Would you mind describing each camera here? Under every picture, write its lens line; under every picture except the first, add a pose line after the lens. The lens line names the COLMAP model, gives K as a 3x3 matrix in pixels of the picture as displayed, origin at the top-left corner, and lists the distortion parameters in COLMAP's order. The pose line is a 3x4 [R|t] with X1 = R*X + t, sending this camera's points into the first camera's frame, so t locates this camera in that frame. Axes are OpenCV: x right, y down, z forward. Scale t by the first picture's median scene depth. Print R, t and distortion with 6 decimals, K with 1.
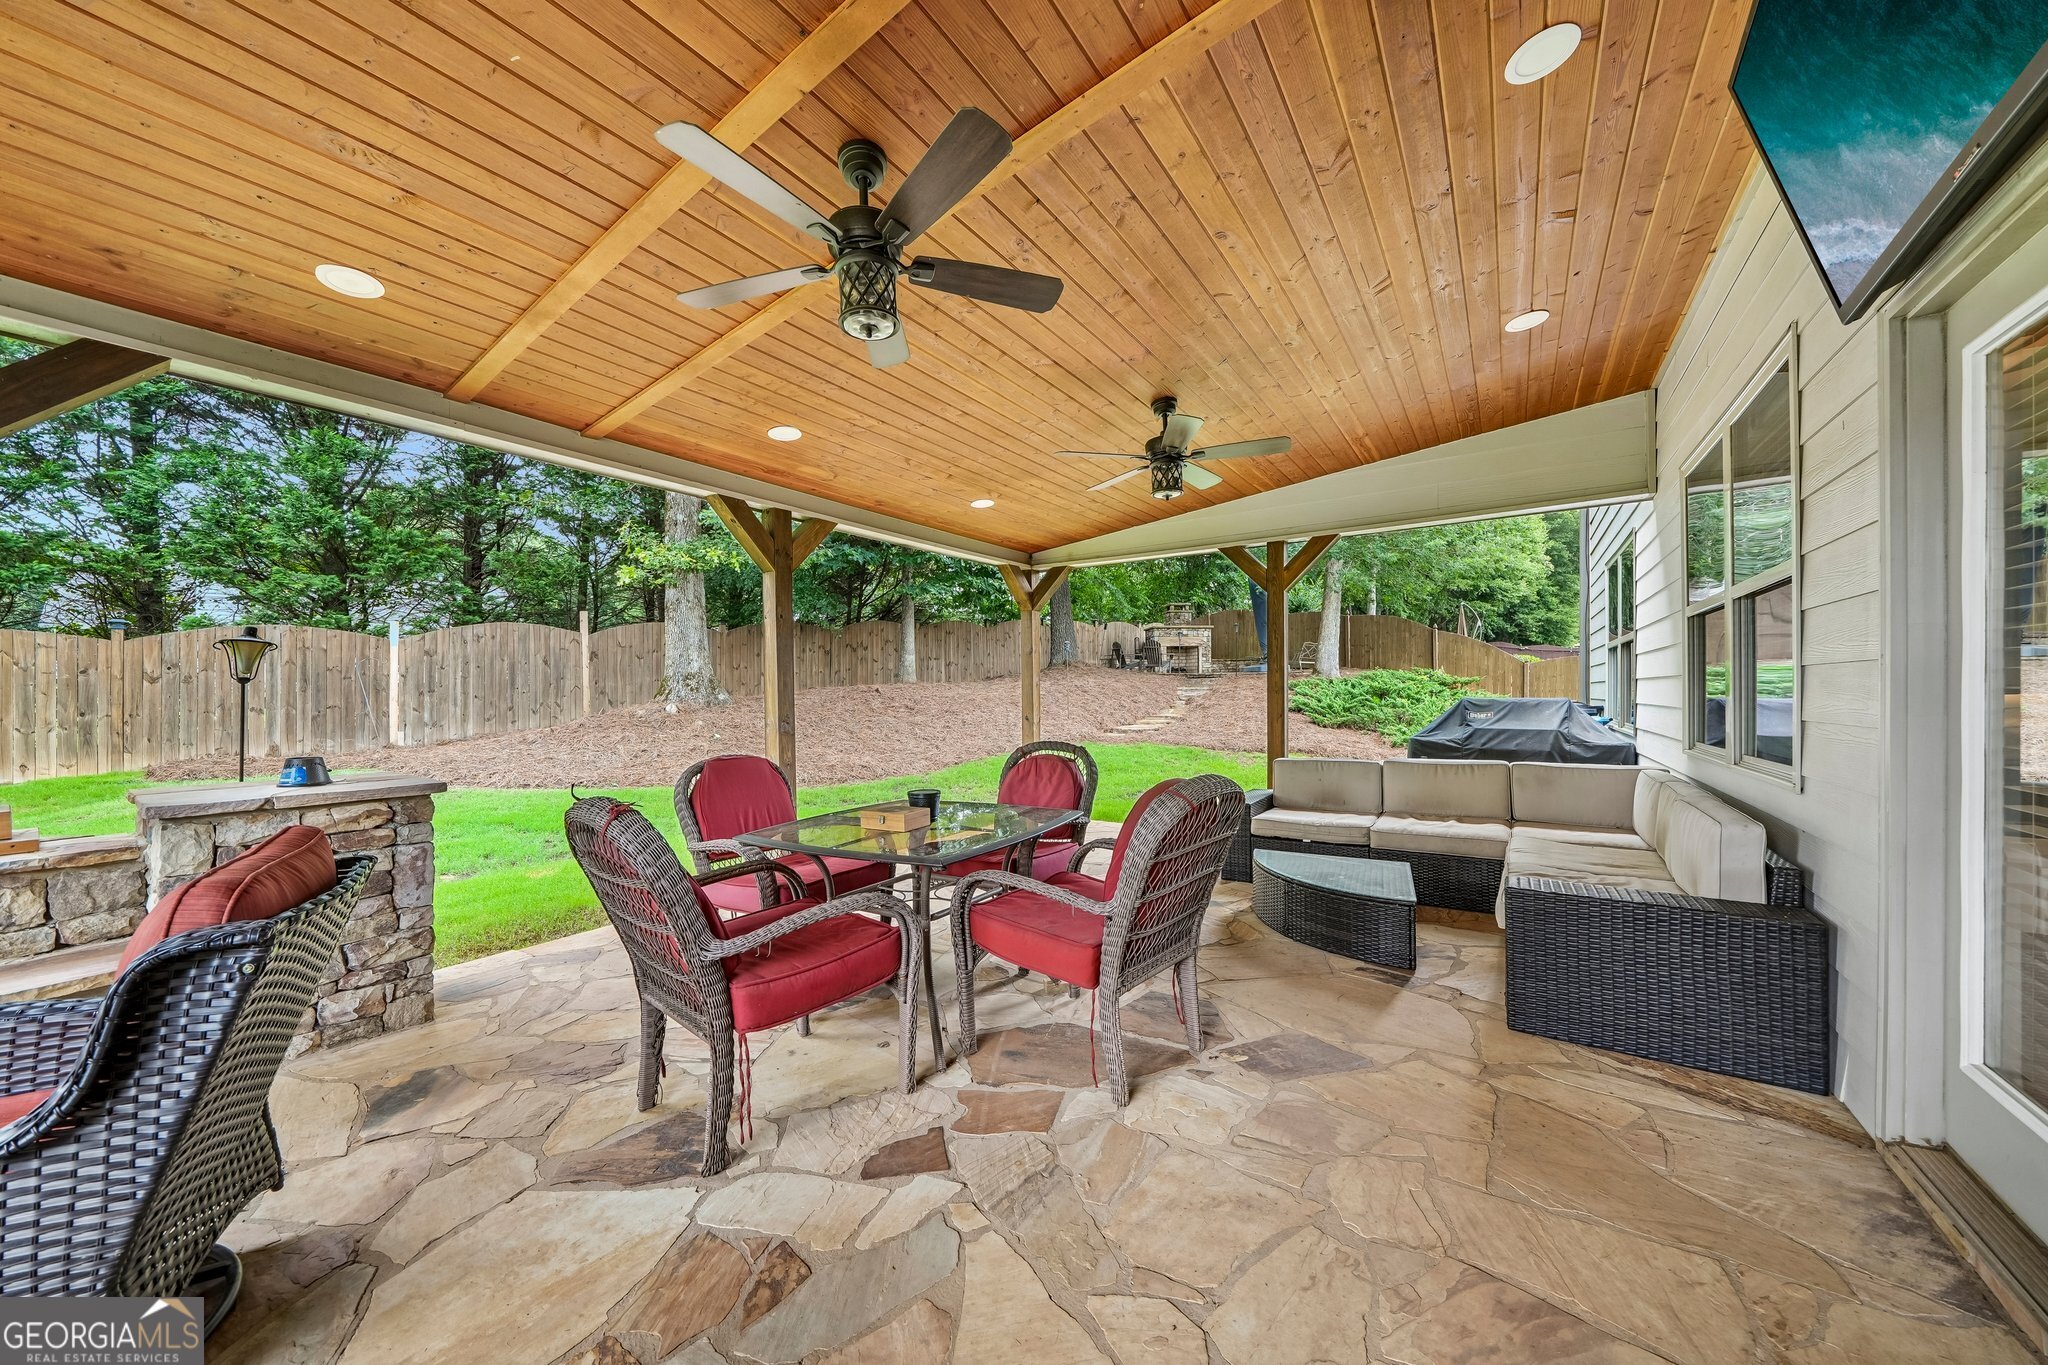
lens RADIAL K [[720.6, 0, 1024.0], [0, 720.6, 682.5], [0, 0, 1]] dist [-0.002043, 0.000014]
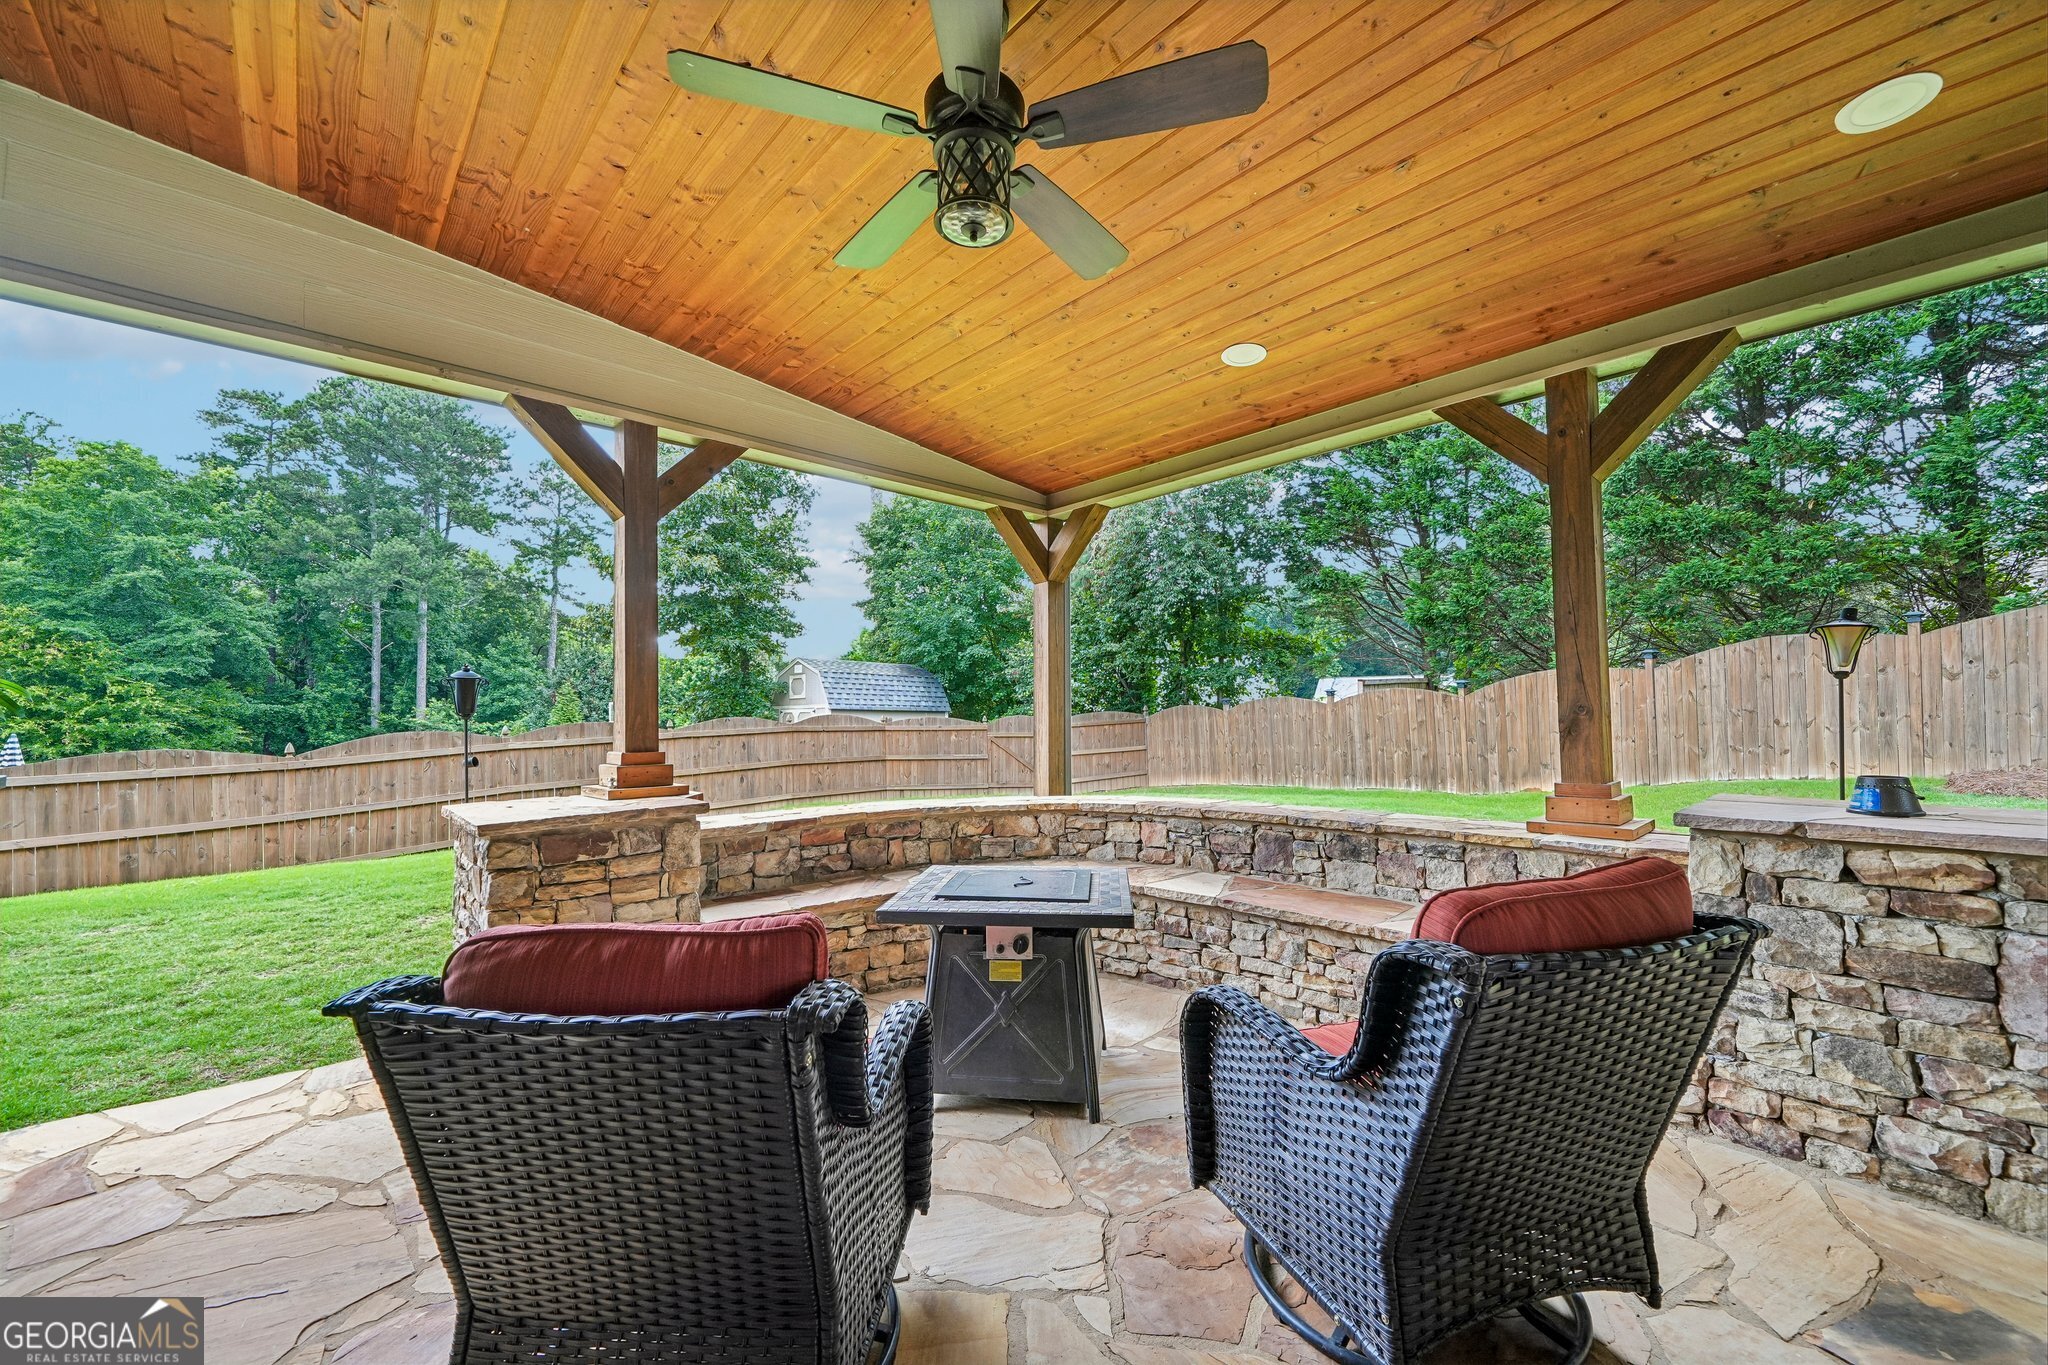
lens RADIAL K [[800.7, 0, 1023.8], [0, 800.7, 686.0], [0, 0, 1]] dist [-0.000690, -0.000212]
pose [[-0.233948, -0.020490, -0.972033, 0.008734], [0.028436, 0.999206, -0.027906, 0.009710], [0.971833, -0.034169, -0.233180, 0.350870]]
